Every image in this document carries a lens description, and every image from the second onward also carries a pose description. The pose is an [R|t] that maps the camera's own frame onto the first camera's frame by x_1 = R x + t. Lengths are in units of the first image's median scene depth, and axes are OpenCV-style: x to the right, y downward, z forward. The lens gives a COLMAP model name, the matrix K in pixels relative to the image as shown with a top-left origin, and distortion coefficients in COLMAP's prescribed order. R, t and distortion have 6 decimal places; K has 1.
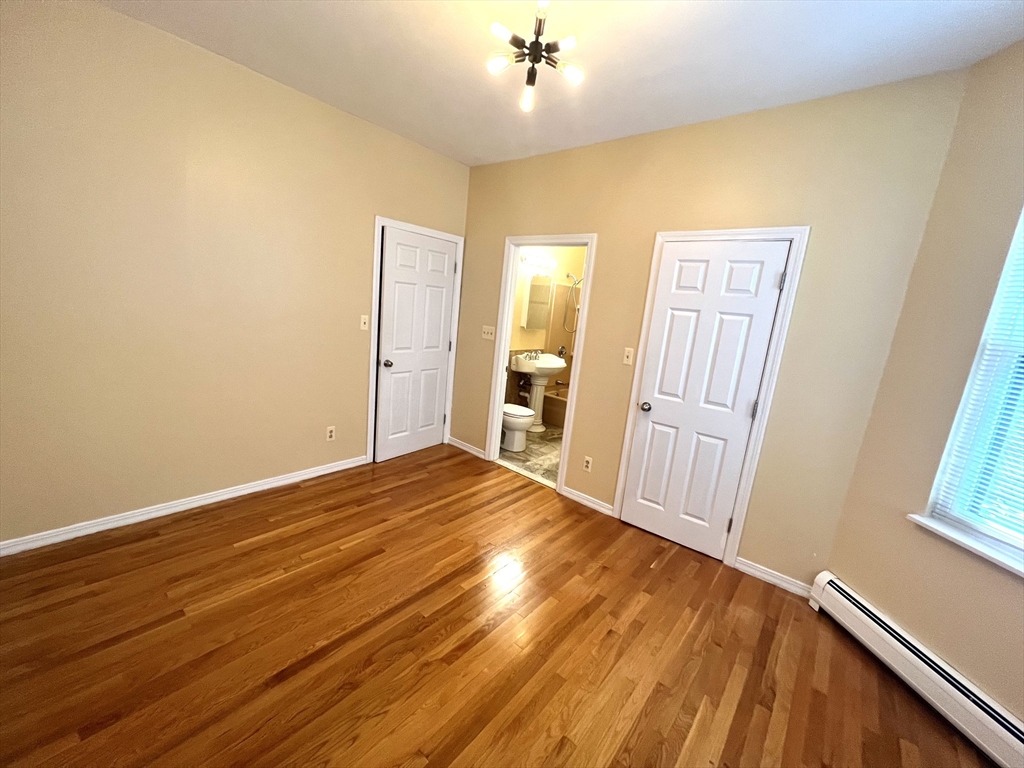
lens RADIAL K [[411.1, 0, 509.7], [0, 411.1, 381.9], [0, 0, 1]] dist [0.000199, 0.000698]
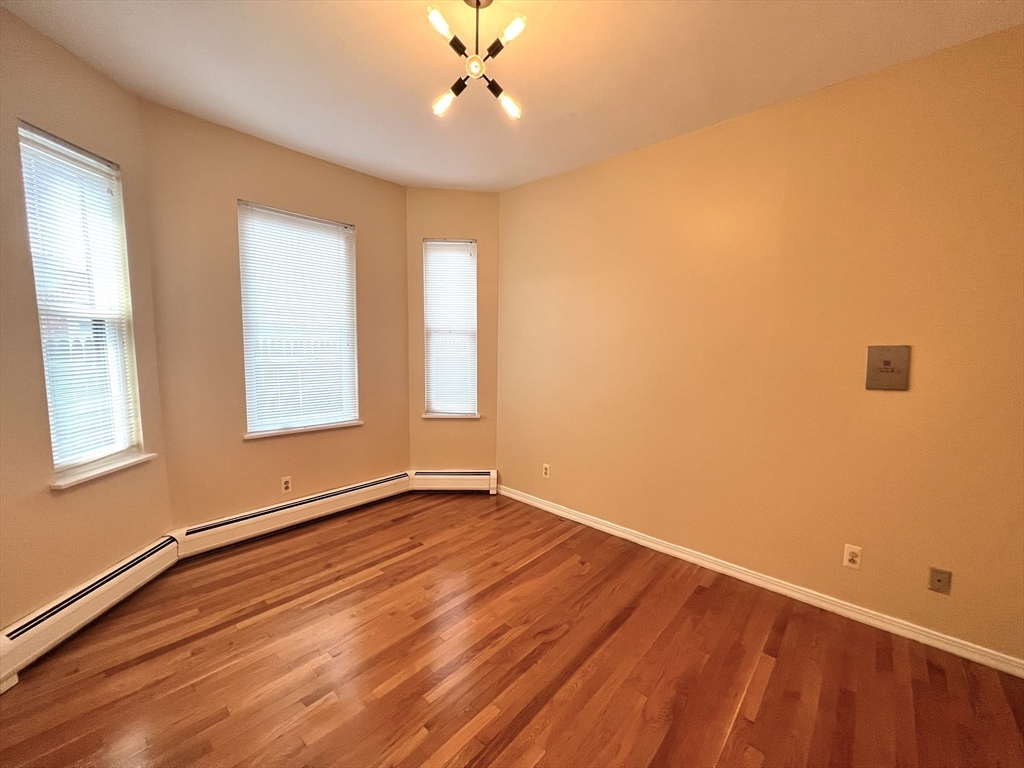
lens RADIAL K [[411.1, 0, 509.7], [0, 411.1, 381.9], [0, 0, 1]] dist [0.000199, 0.000698]
pose [[-0.993355, -0.109668, 0.034897, -0.073240], [-0.095275, 0.953730, 0.285170, -0.188948], [-0.064557, 0.279951, -0.957841, 1.123455]]
